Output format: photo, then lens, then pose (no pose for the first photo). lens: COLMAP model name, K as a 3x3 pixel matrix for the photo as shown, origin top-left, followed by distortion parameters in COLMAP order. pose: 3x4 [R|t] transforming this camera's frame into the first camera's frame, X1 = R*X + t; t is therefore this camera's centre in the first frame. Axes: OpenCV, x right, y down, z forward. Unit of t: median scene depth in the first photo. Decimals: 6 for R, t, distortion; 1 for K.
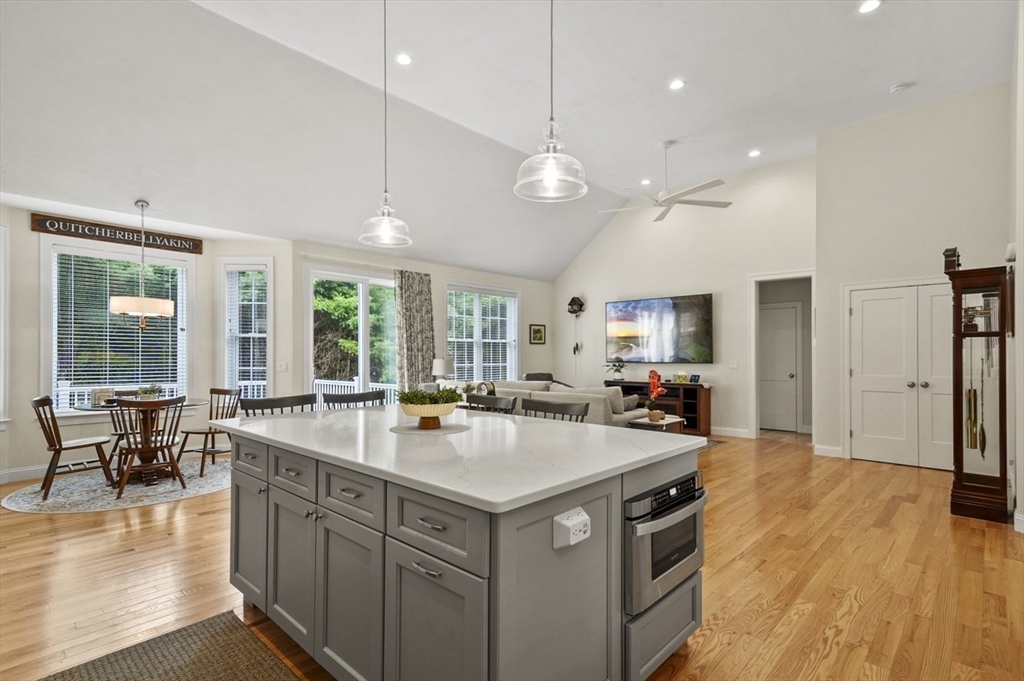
lens RADIAL K [[482.2, 0, 511.2], [0, 482.2, 353.1], [0, 0, 1]] dist [0.001866, 0.000234]
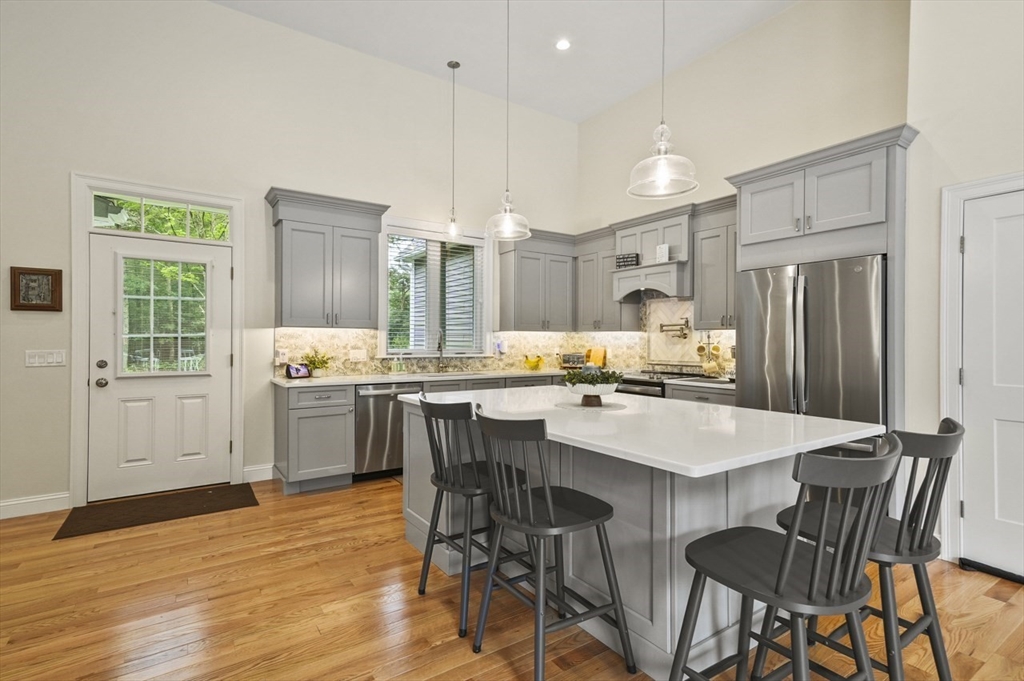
lens RADIAL K [[487.7, 0, 512.0], [0, 487.7, 340.5], [0, 0, 1]] dist [0.002592, 0.000619]
pose [[-0.970141, -0.004419, 0.242499, -0.126147], [-0.004564, 0.999990, -0.000035, 0.001896], [-0.242497, -0.001141, -0.970152, 1.000092]]
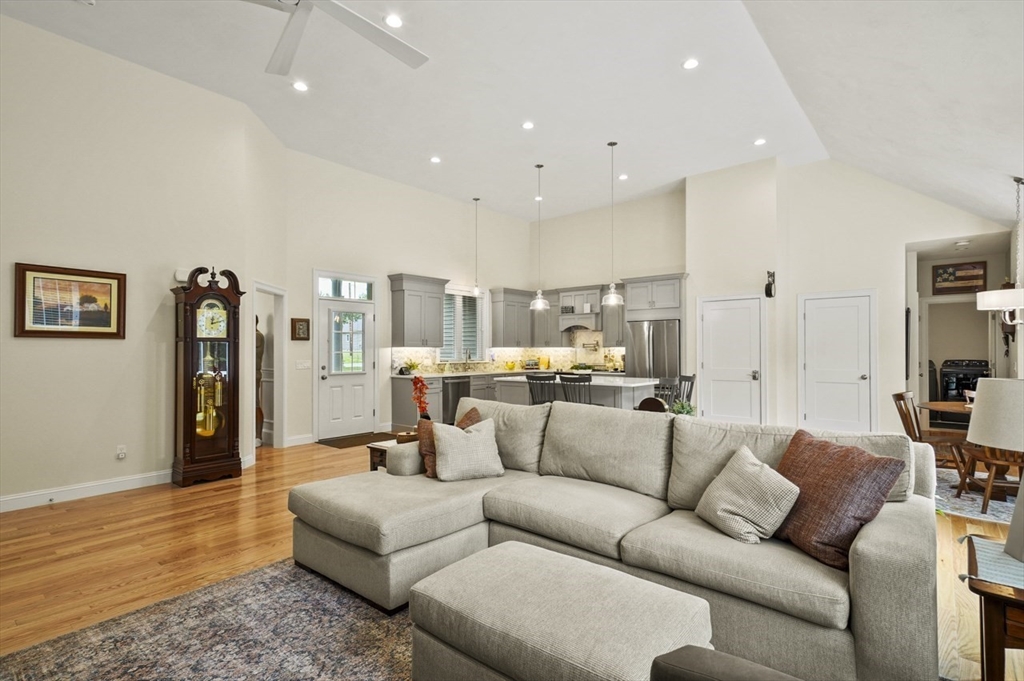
lens RADIAL K [[495.7, 0, 512.3], [0, 495.7, 347.4], [0, 0, 1]] dist [0.001409, 0.000136]
pose [[-0.999608, 0.002874, -0.027862, 0.161740], [0.003099, 0.999963, -0.008060, -0.004297], [0.027838, -0.008143, -0.999579, 1.897039]]
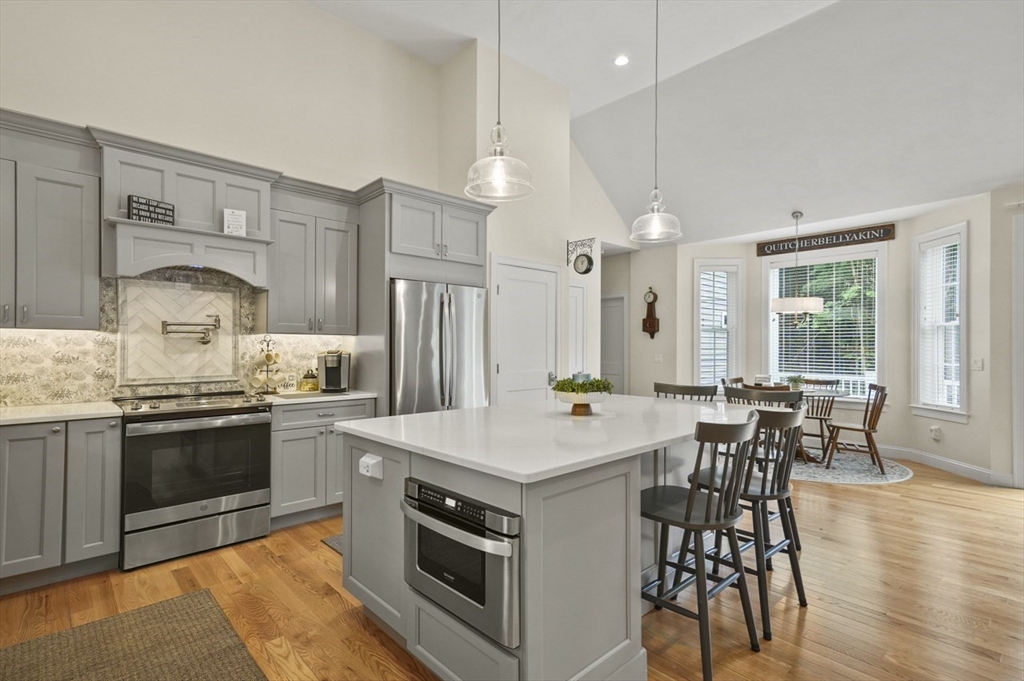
lens RADIAL K [[495.7, 0, 512.3], [0, 495.7, 347.4], [0, 0, 1]] dist [0.001409, 0.000136]
pose [[-0.094580, -0.003368, -0.995512, 0.458614], [0.002971, 0.999989, -0.003666, 0.004969], [0.995513, -0.003304, -0.094569, 0.444821]]
